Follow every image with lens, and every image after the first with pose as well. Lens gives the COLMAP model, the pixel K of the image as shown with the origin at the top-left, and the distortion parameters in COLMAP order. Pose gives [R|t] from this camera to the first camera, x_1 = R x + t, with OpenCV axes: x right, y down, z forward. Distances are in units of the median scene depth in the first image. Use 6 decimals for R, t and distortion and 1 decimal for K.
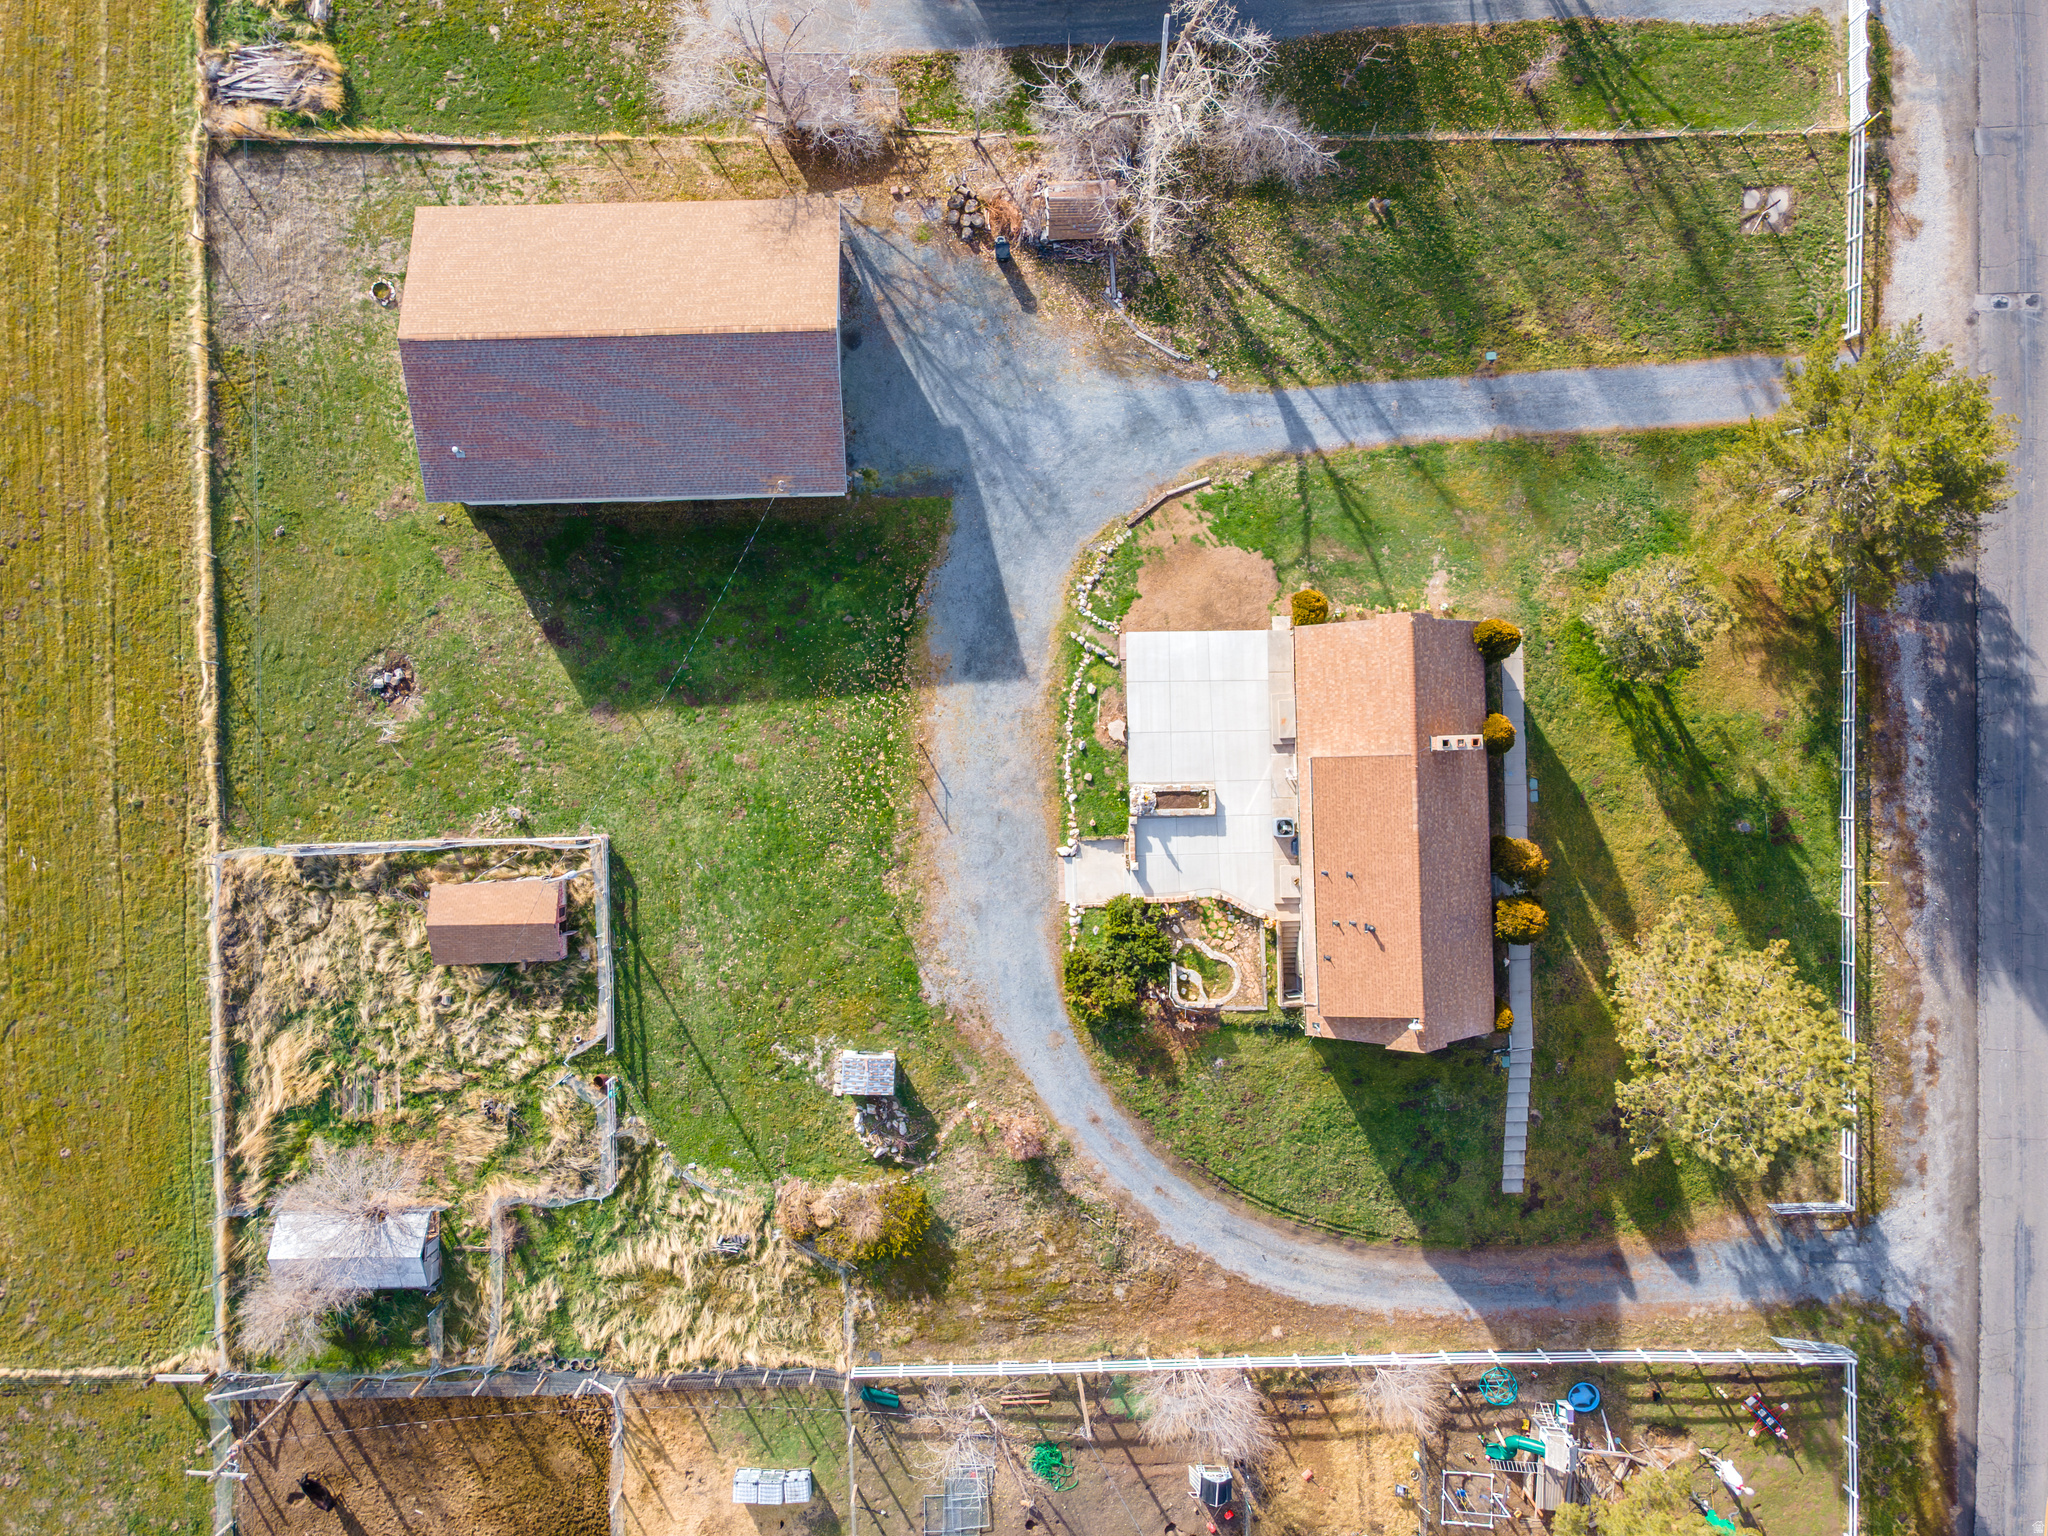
lens RADIAL K [[1496.4, 0, 1009.8], [0, 1496.4, 758.4], [0, 0, 1]] dist [0.034554, 0.013409]
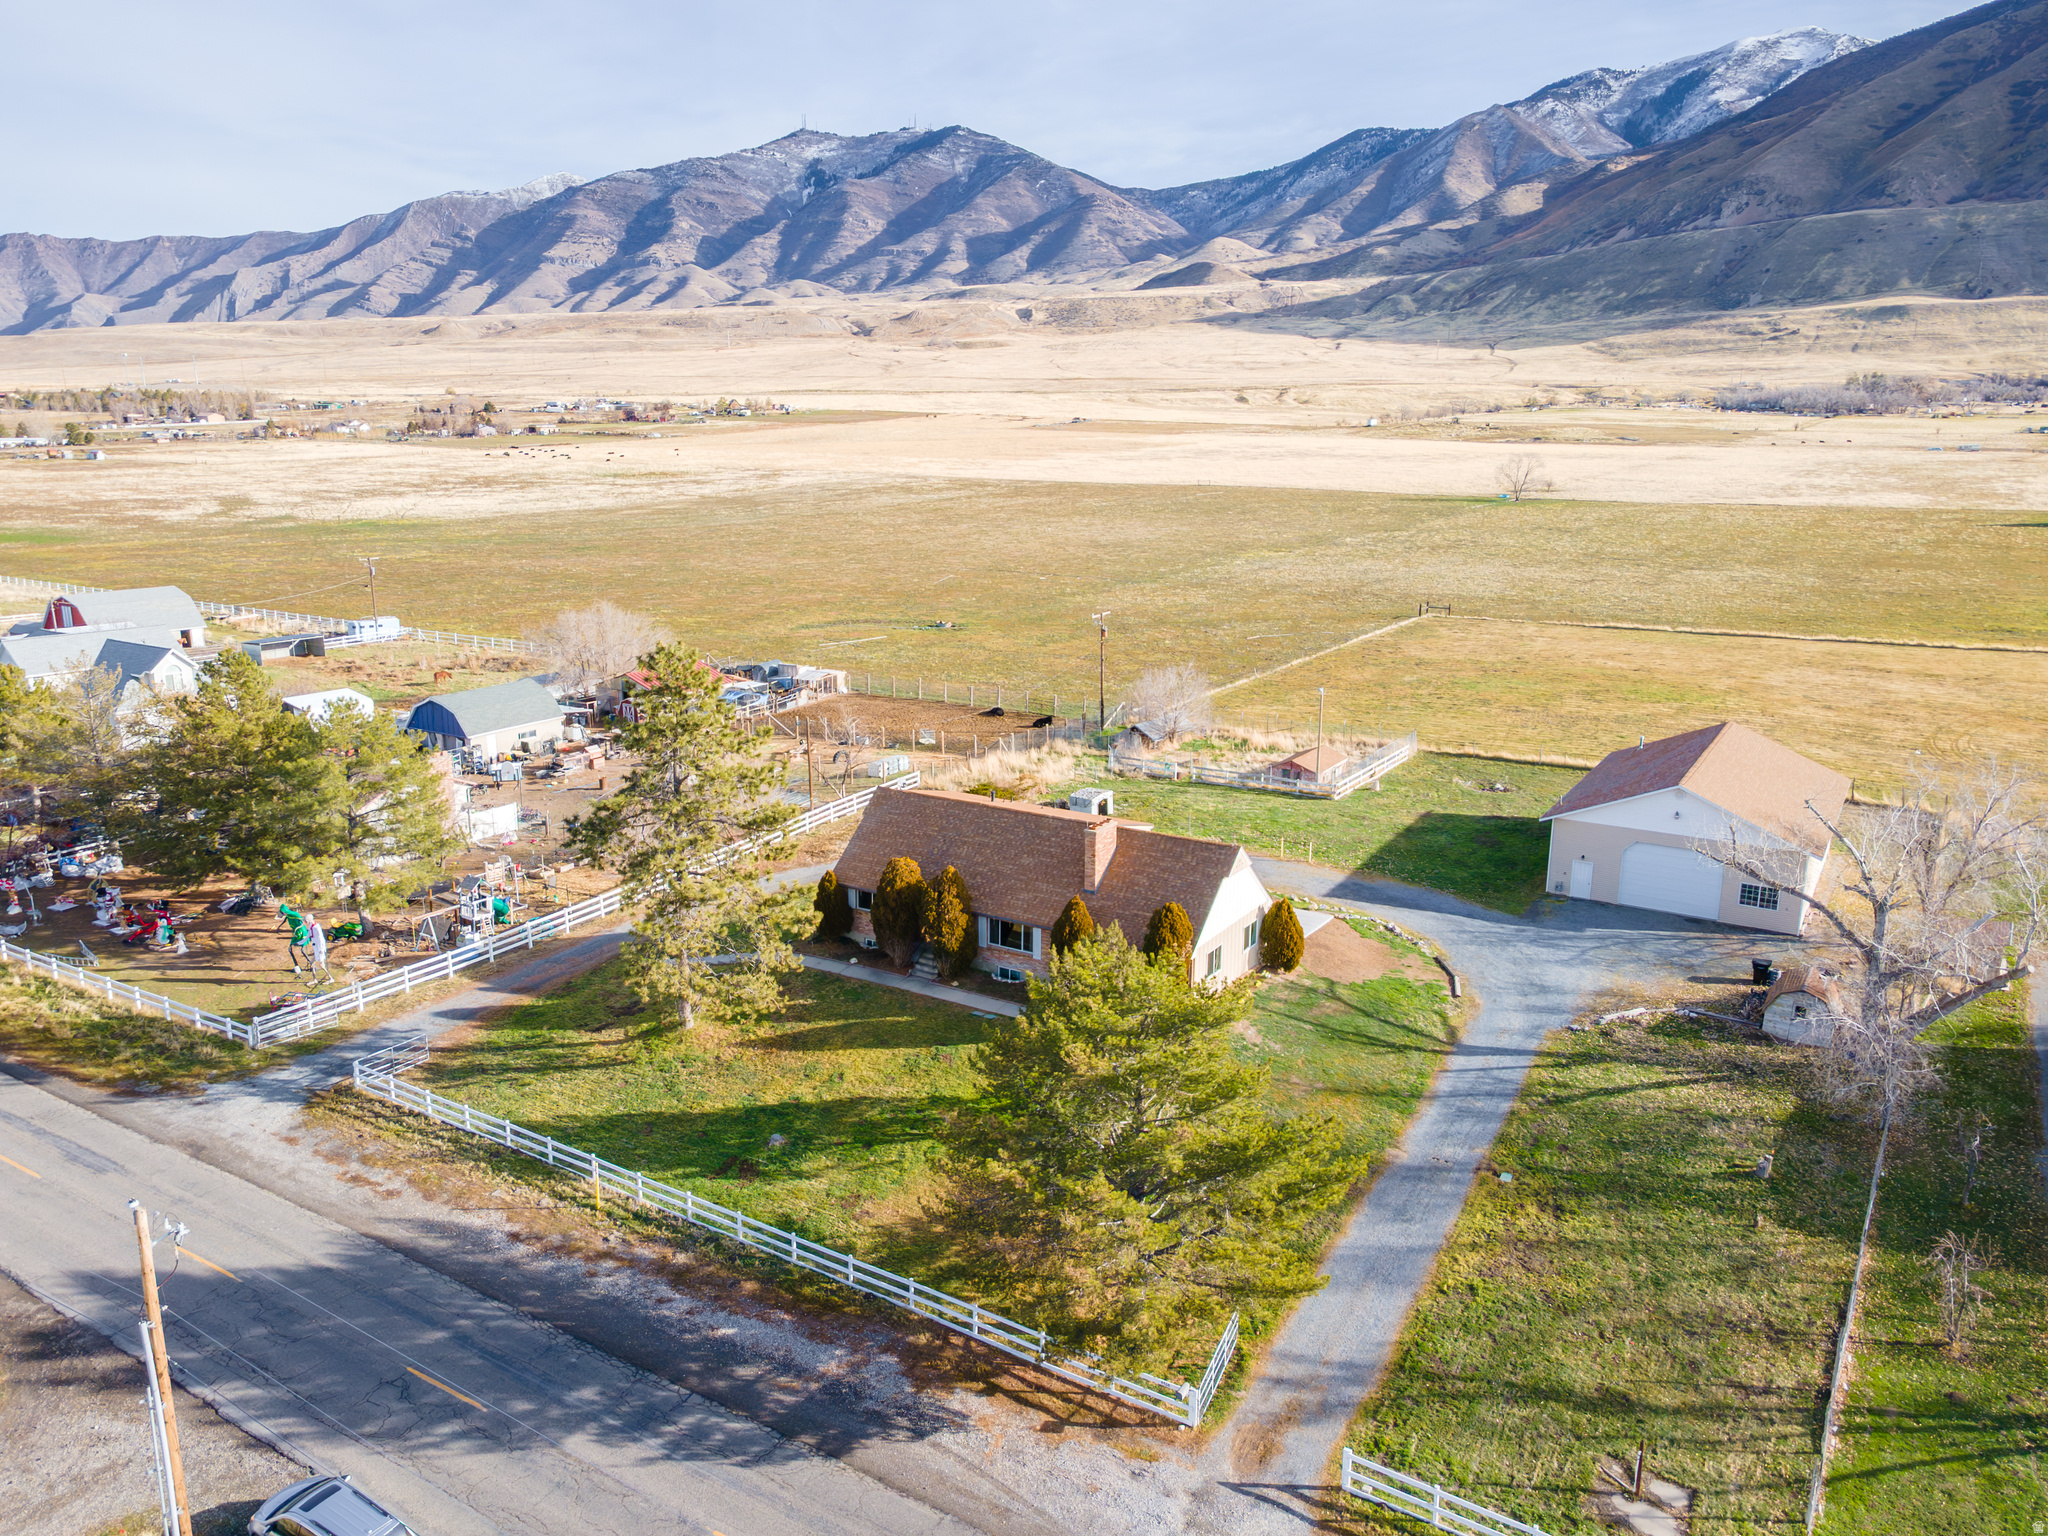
lens RADIAL K [[1496.4, 0, 1004.1], [0, 1496.4, 762.5], [0, 0, 1]] dist [0.034554, 0.013409]
pose [[-0.558984, 0.184207, -0.808458, 1.005774], [-0.829115, -0.136228, 0.542228, -0.435091], [-0.010253, 0.973401, 0.228878, 0.649265]]
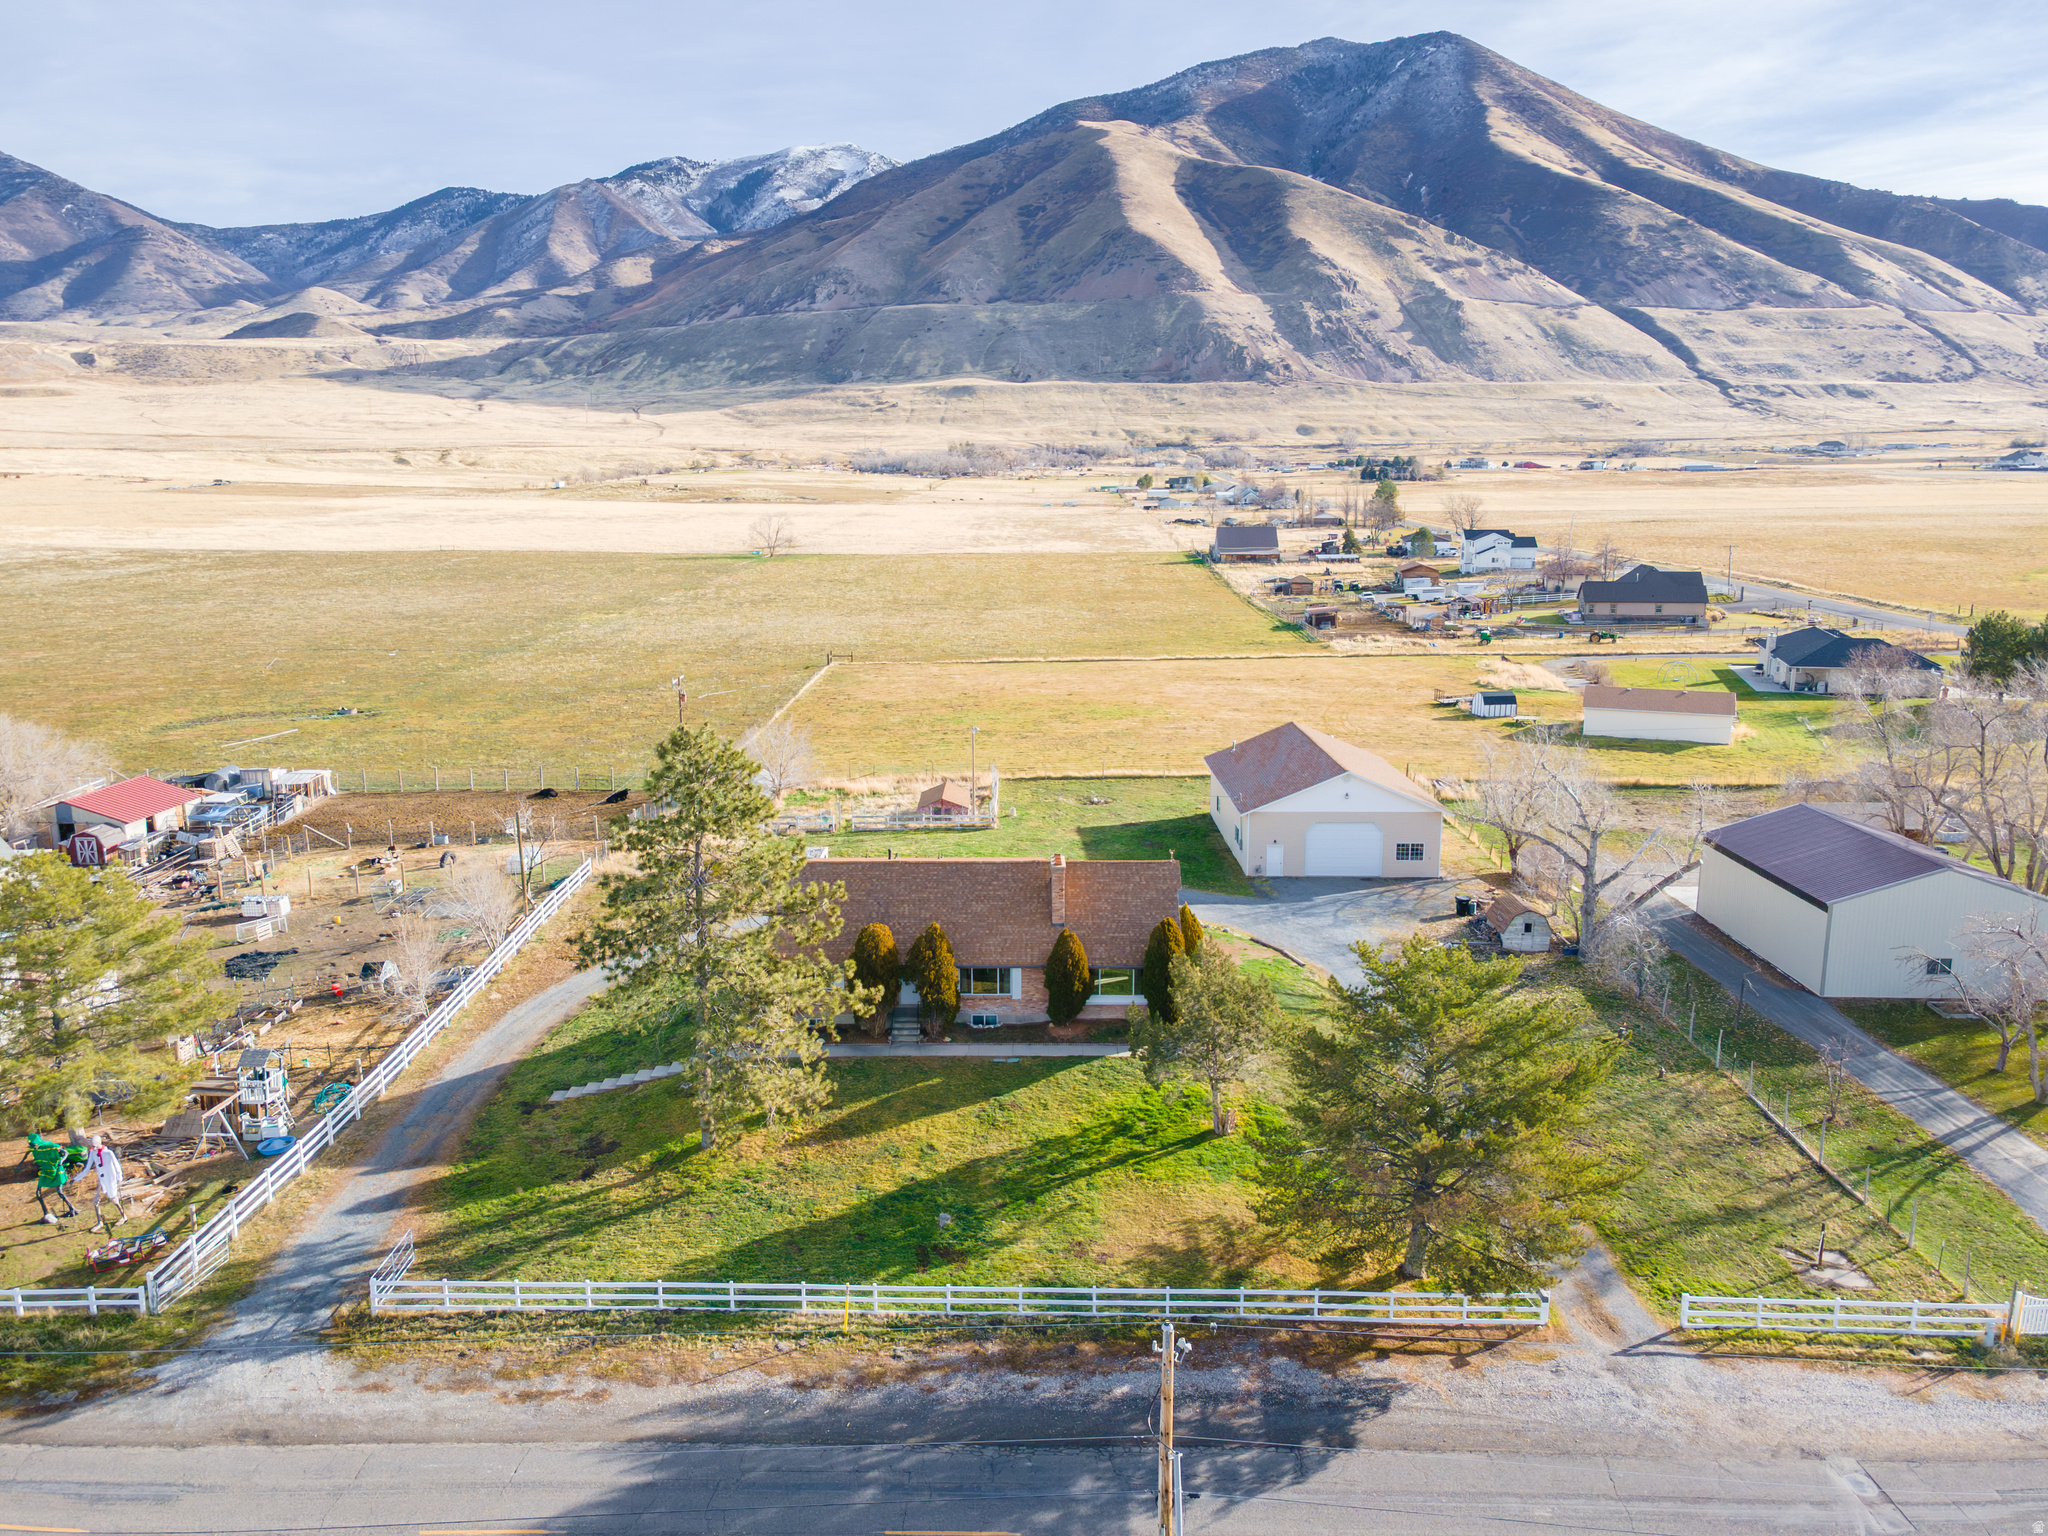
lens RADIAL K [[1496.4, 0, 1006.0], [0, 1496.4, 760.5], [0, 0, 1]] dist [0.034554, 0.013409]
pose [[-0.036625, 0.185730, -0.981918, 1.171196], [-0.999326, -0.009089, 0.035555, -0.008188], [-0.002321, 0.982559, 0.185937, 0.652547]]
